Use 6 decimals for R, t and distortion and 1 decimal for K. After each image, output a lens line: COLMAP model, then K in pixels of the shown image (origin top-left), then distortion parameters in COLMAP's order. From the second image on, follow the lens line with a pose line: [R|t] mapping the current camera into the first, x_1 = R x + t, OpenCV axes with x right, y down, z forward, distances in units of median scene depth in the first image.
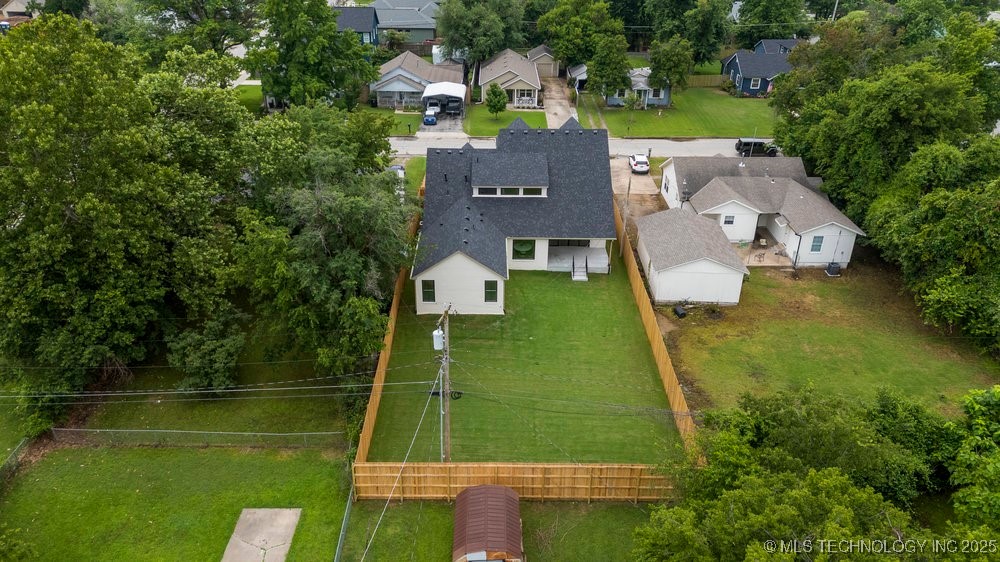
lens RADIAL K [[733.4, 0, 496.6], [0, 733.4, 279.4], [0, 0, 1]] dist [0.076648, -0.079480]
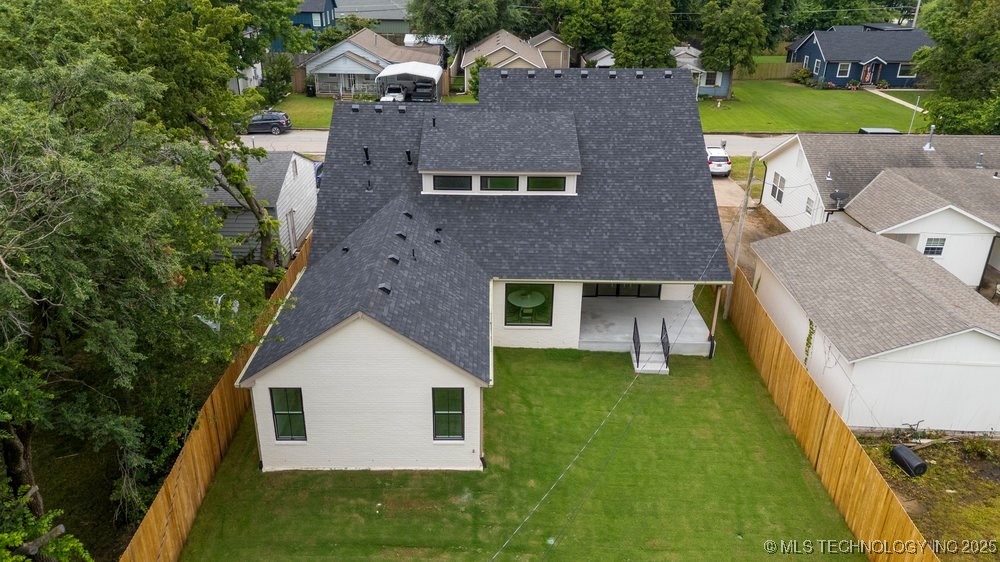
lens RADIAL K [[733.4, 0, 496.6], [0, 733.4, 279.4], [0, 0, 1]] dist [0.076648, -0.079480]
pose [[0.999994, 0.001451, 0.003073, 0.014775], [-0.001260, 0.998132, -0.061086, -0.027936], [-0.003156, 0.061082, 0.998128, 0.524909]]
